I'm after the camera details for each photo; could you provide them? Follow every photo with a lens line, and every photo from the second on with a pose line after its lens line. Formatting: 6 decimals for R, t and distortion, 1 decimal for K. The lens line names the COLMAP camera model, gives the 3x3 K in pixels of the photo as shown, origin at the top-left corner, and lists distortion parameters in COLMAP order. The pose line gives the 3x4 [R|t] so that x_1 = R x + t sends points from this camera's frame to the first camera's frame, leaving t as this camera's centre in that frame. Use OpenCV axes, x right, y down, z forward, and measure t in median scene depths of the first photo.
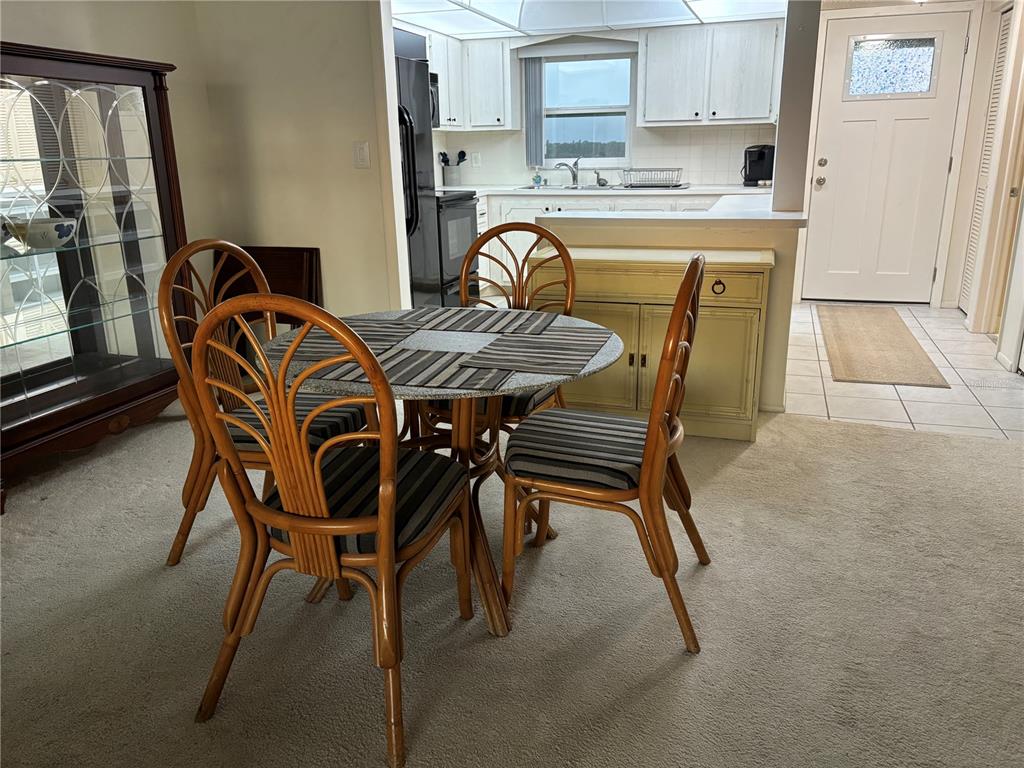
lens RADIAL K [[774.3, 0, 520.5], [0, 774.3, 382.6], [0, 0, 1]] dist [0.060609, -0.060053]
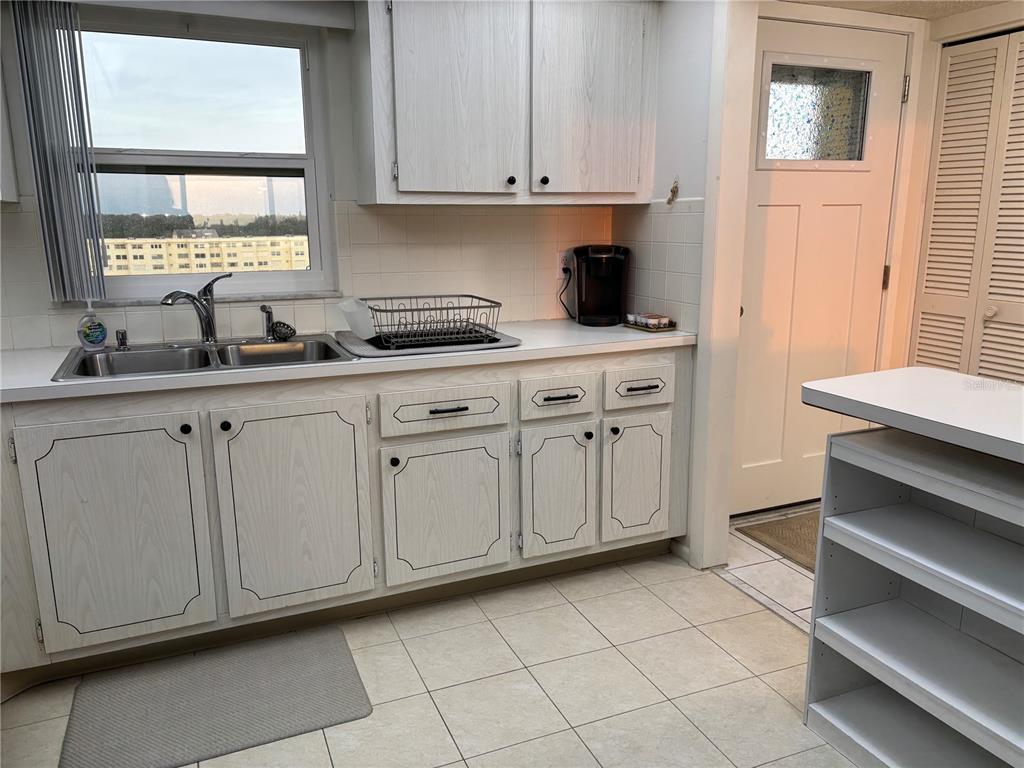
lens RADIAL K [[774.3, 0, 520.5], [0, 774.3, 382.6], [0, 0, 1]] dist [0.060609, -0.060053]
pose [[0.747884, -0.126968, 0.651574, -0.076453], [0.183620, 0.982809, -0.019247, -0.210689], [-0.637929, 0.134036, 0.758341, 0.644948]]
